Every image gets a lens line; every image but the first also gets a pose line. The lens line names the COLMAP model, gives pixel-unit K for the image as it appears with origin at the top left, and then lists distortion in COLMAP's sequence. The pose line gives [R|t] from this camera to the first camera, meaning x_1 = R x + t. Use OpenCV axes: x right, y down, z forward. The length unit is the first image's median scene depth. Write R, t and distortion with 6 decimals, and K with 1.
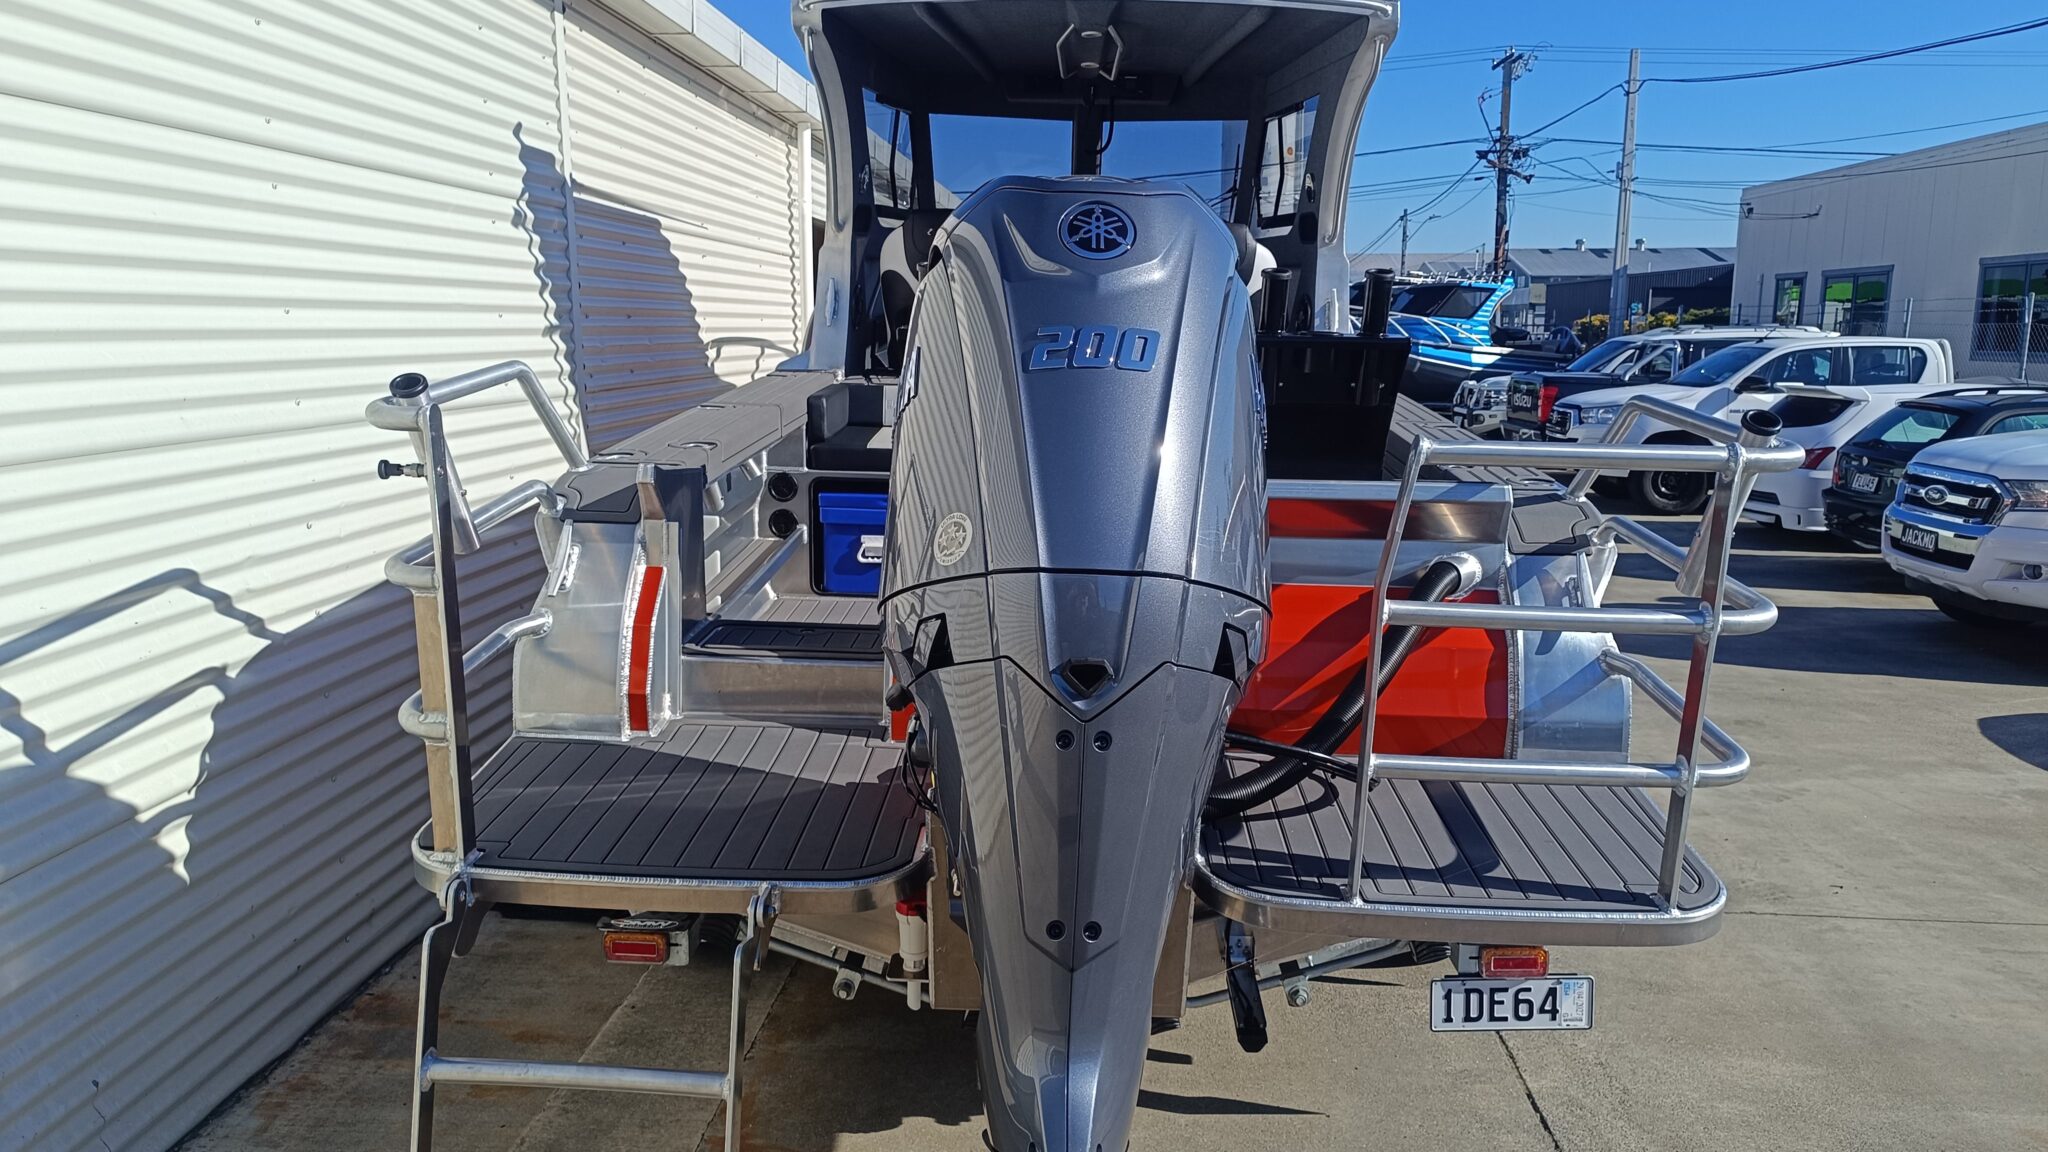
lens RADIAL K [[1396.2, 0, 1024.0], [0, 1396.2, 576.0], [0, 0, 1]] dist [0.011961, 0.003356]
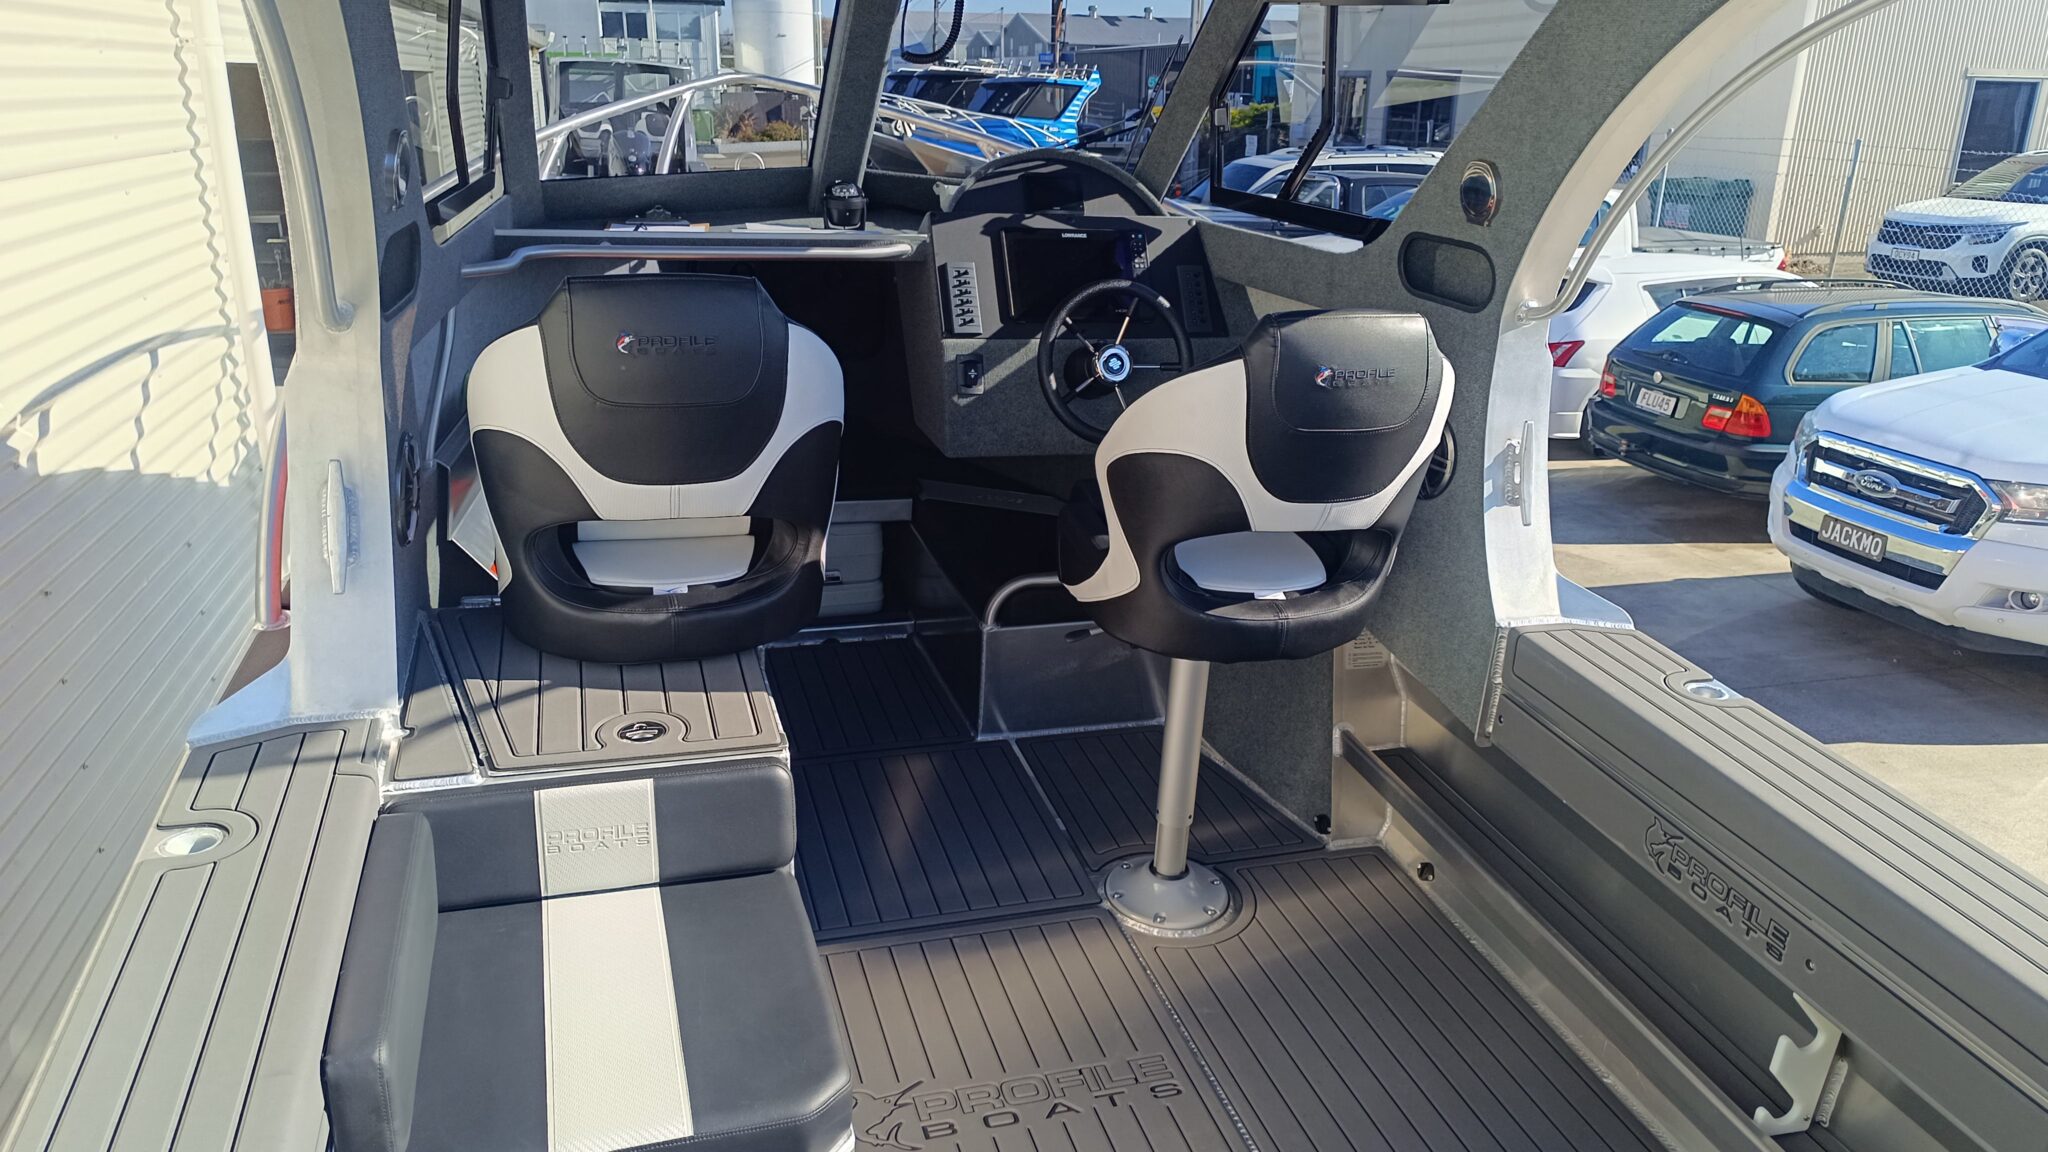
lens RADIAL K [[1396.2, 0, 1024.0], [0, 1396.2, 576.0], [0, 0, 1]] dist [0.011961, 0.003356]
pose [[0.943536, -0.098399, 0.316319, -0.051195], [0.046227, 0.984633, 0.168408, -0.139858], [-0.328029, -0.144277, 0.933585, 0.356370]]
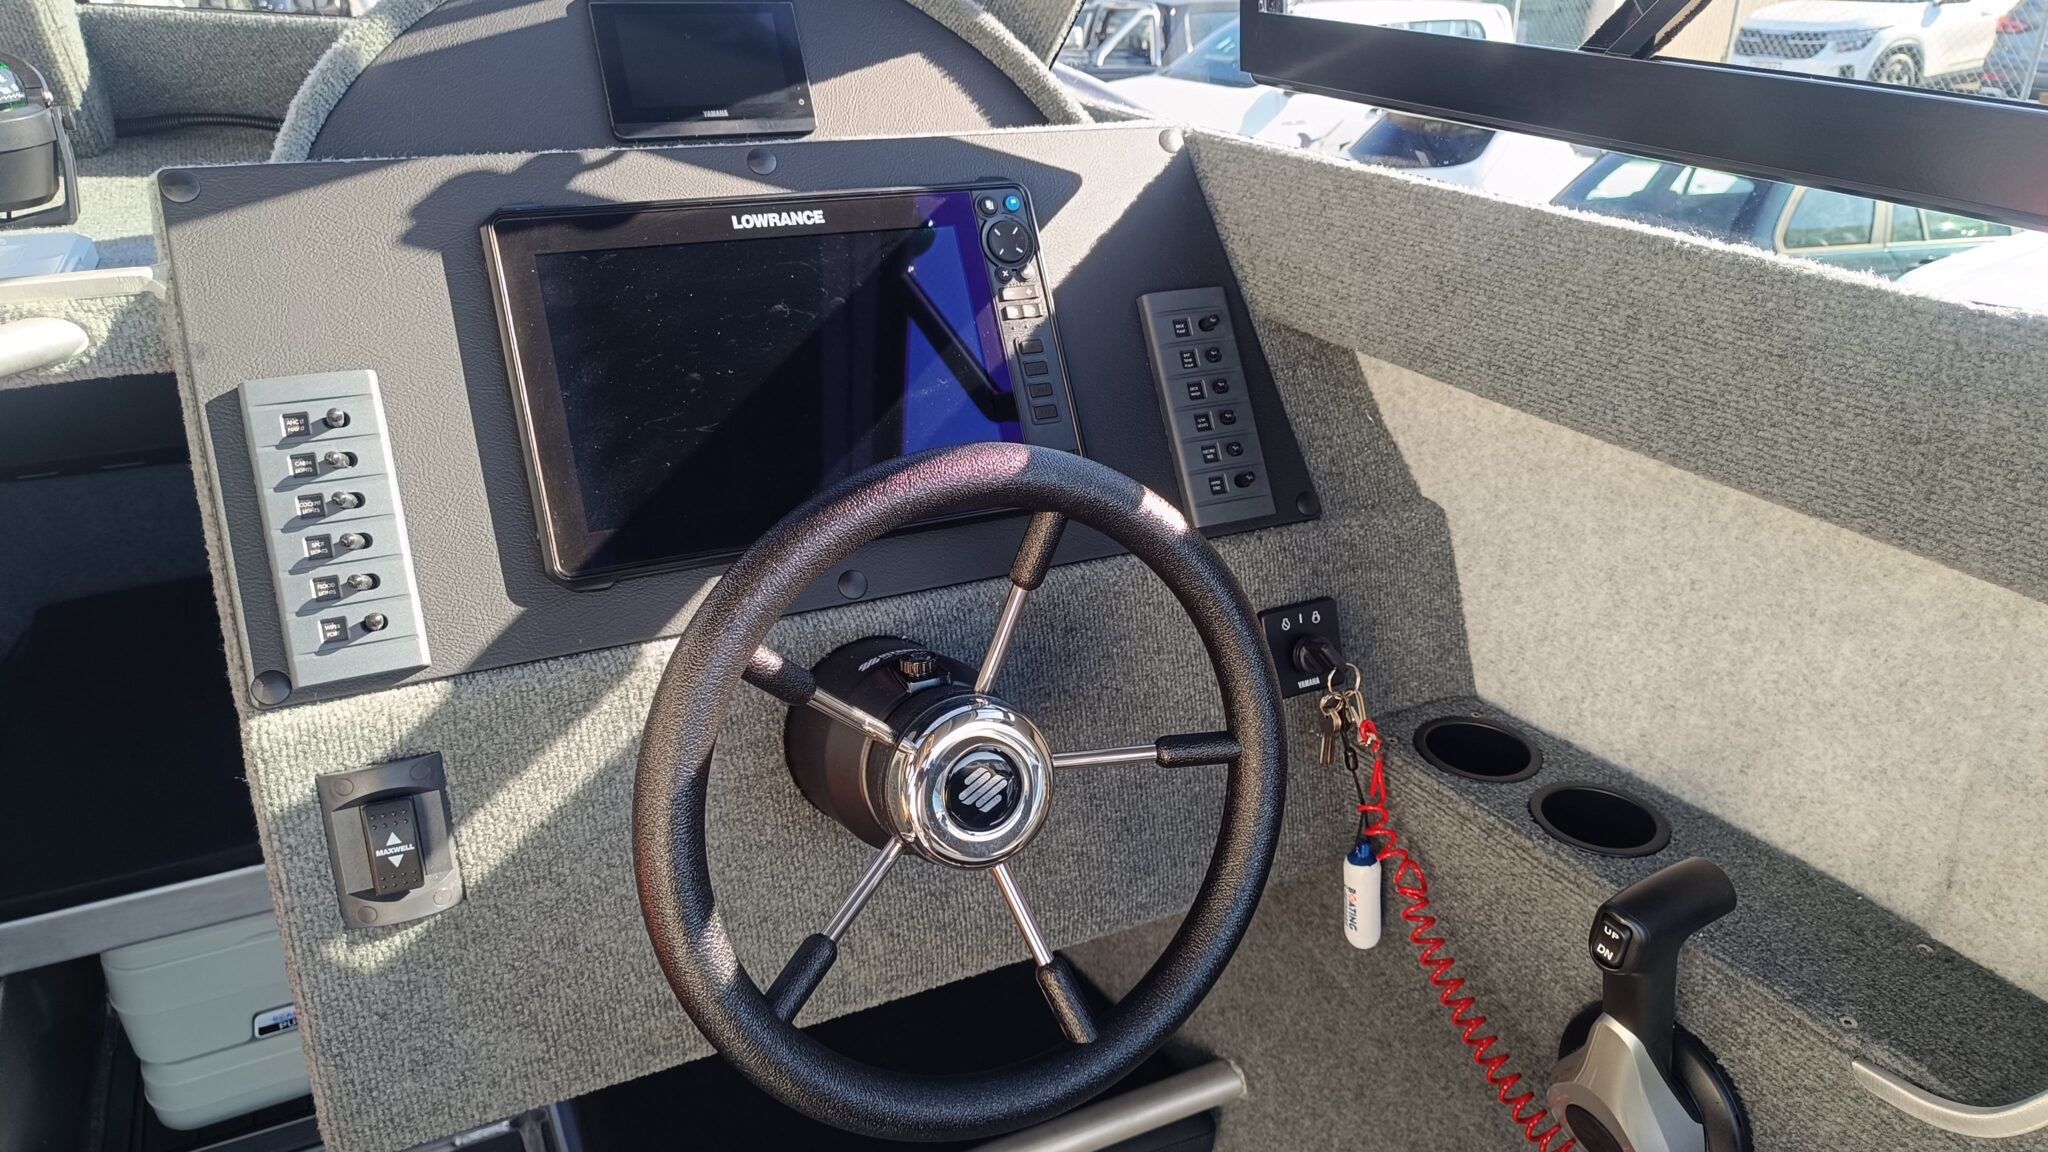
lens RADIAL K [[1480.3, 0, 1024.0], [0, 1480.3, 576.0], [0, 0, 1]] dist [0.010843, 0.000994]
pose [[0.881134, -0.206773, 0.425261, 0.679931], [0.099765, 0.960374, 0.260247, -0.332928], [-0.462222, -0.186886, 0.866847, 2.113921]]
